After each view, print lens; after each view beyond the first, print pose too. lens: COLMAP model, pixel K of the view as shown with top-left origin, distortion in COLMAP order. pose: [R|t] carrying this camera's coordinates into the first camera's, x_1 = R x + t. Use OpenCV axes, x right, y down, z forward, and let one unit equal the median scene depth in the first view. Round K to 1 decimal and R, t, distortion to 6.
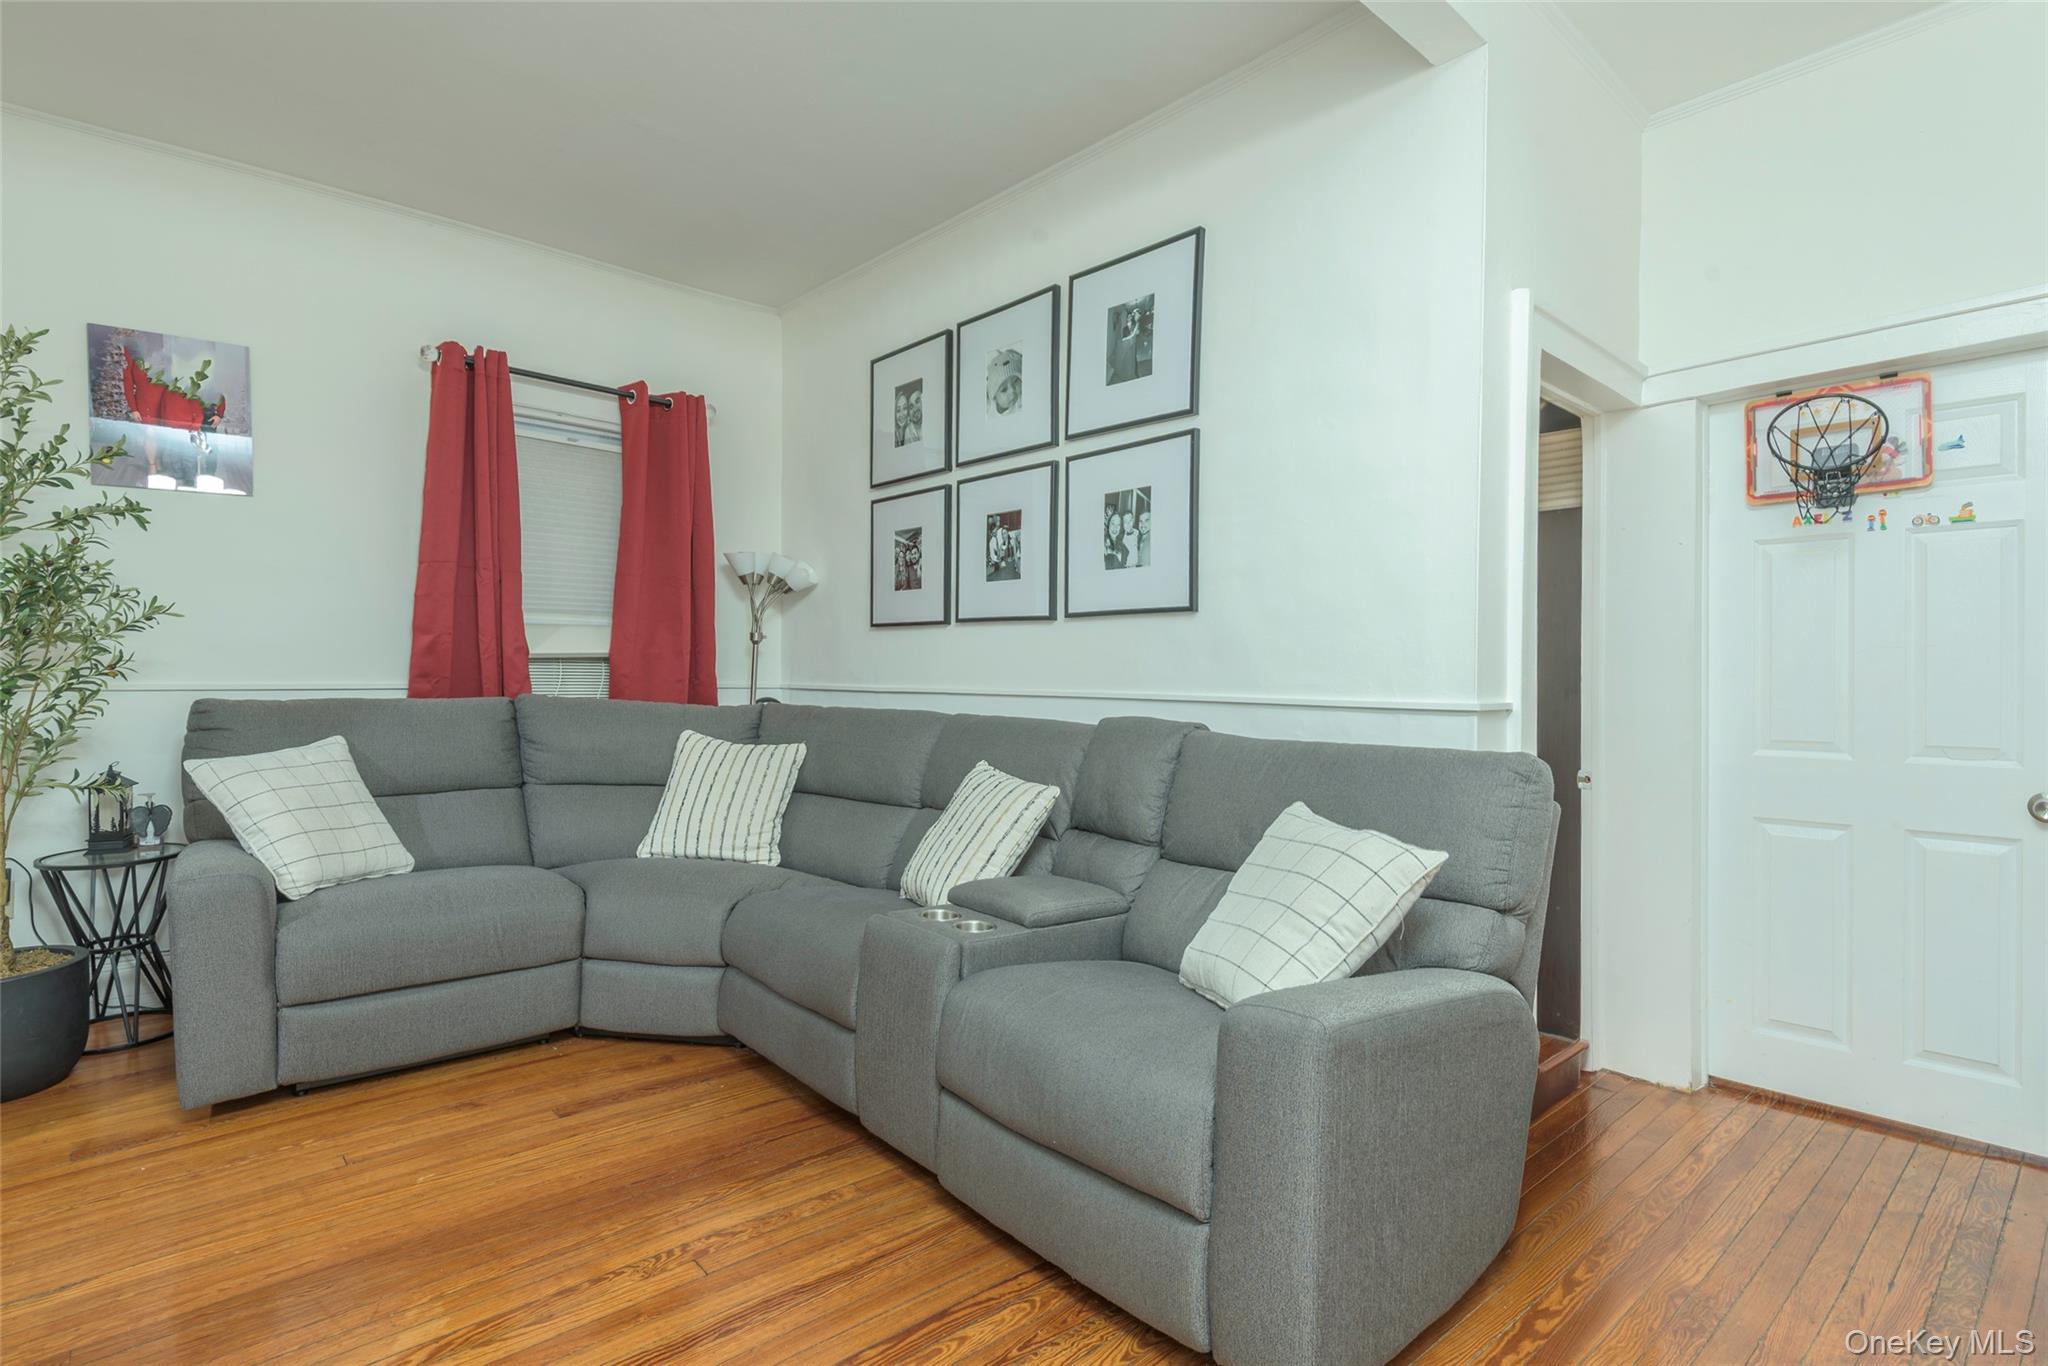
lens RADIAL K [[1002.1, 0, 992.8], [0, 1002.1, 661.9], [0, 0, 1]] dist [0.027751, -0.015936]
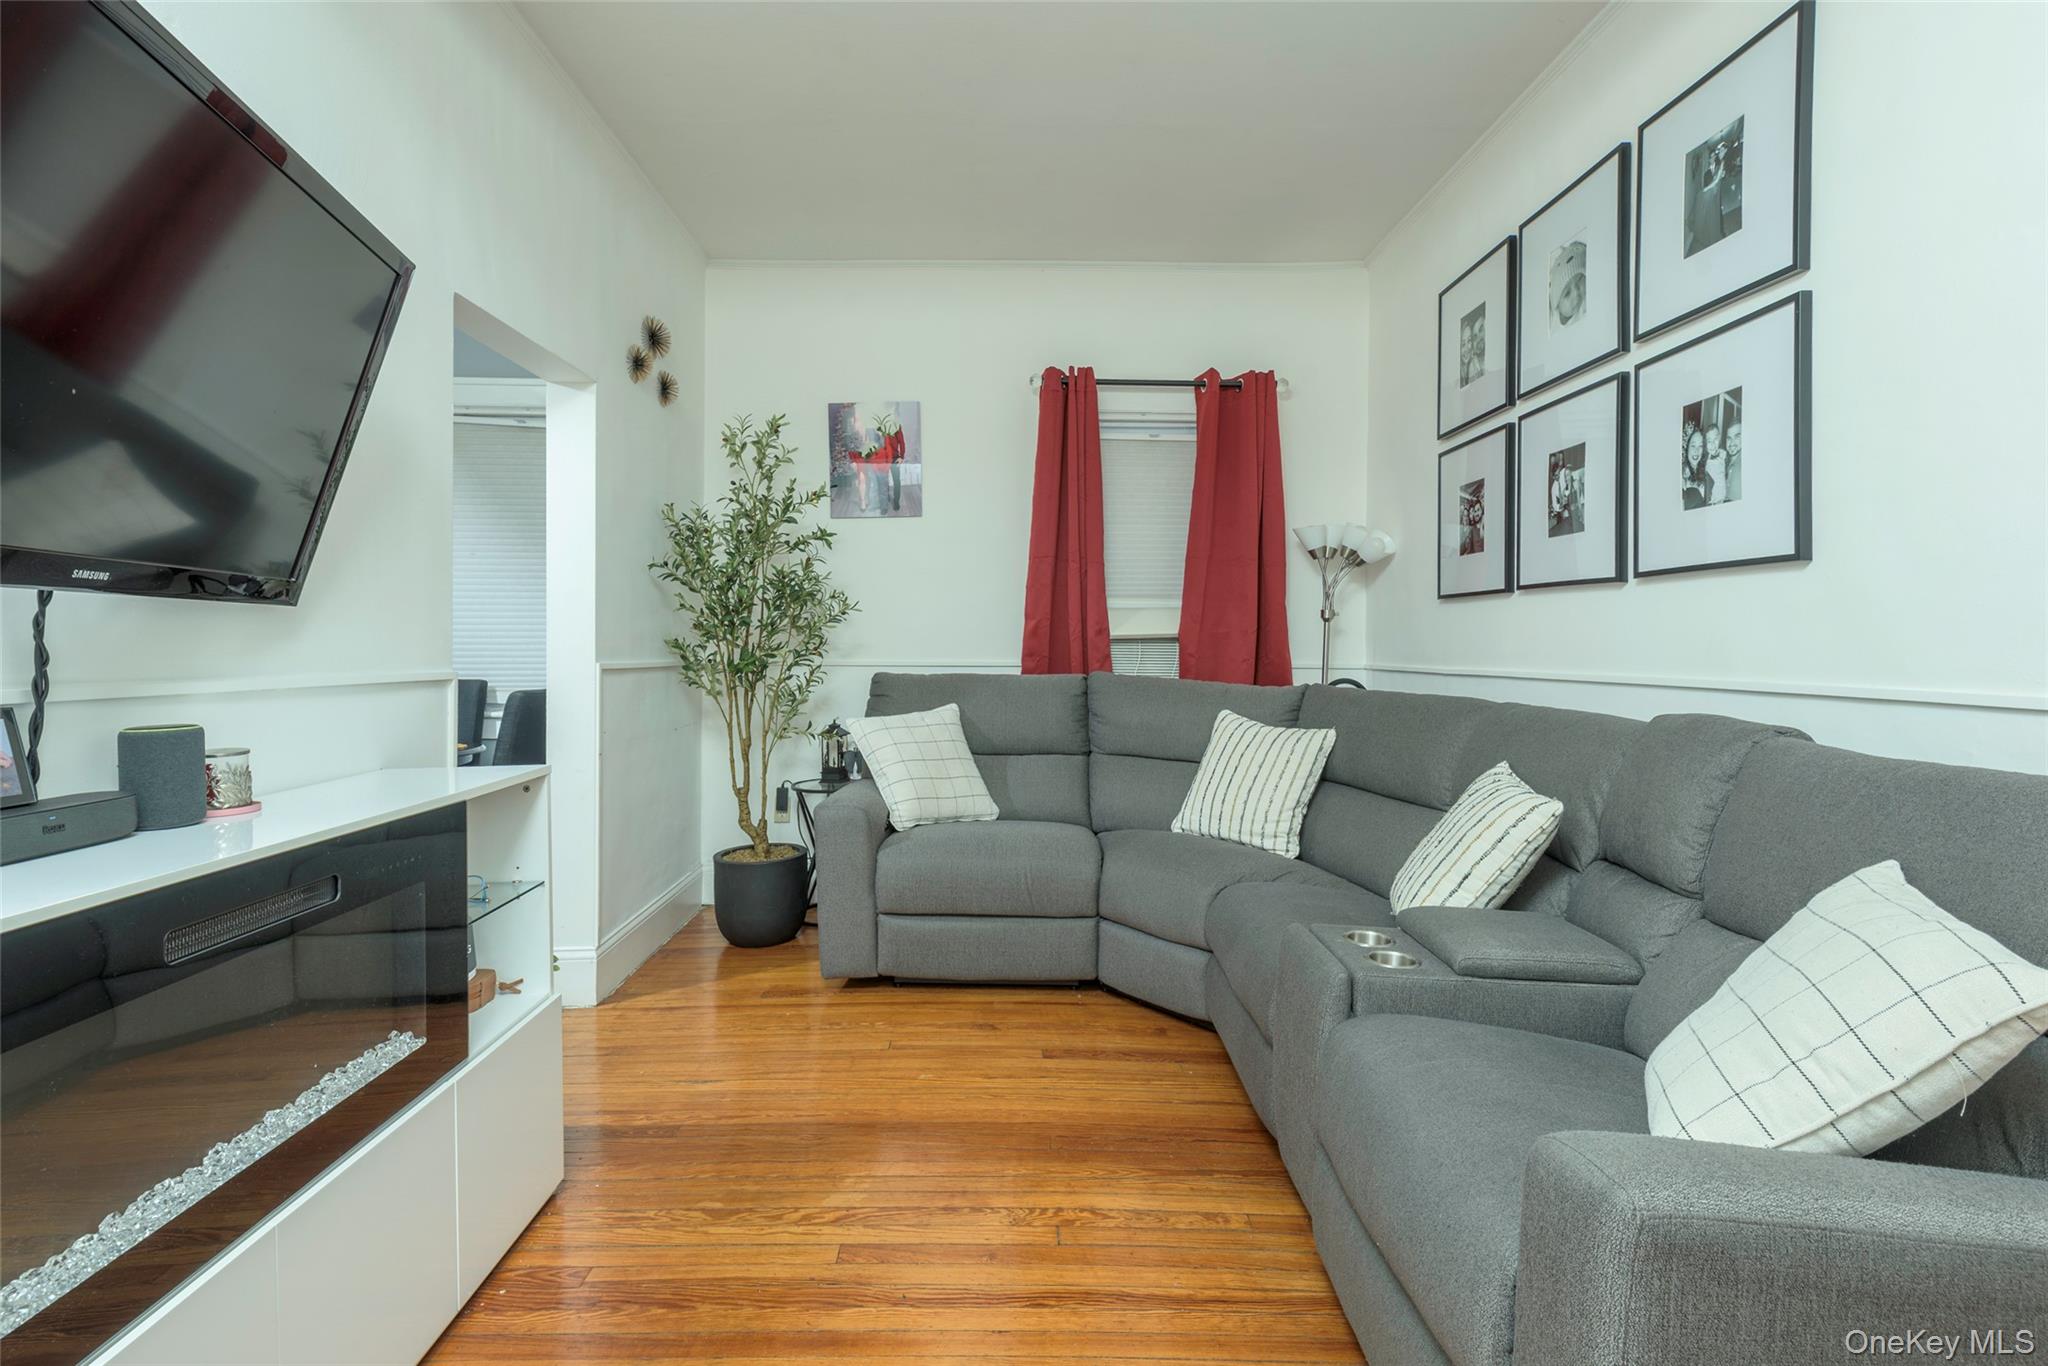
lens RADIAL K [[1002.1, 0, 1003.0], [0, 1002.1, 631.0], [0, 0, 1]] dist [0.027751, -0.015936]
pose [[0.754721, -0.015591, -0.655860, 0.225771], [0.009843, 0.999874, -0.012442, 0.000152], [0.655972, 0.002934, 0.754780, 0.123968]]
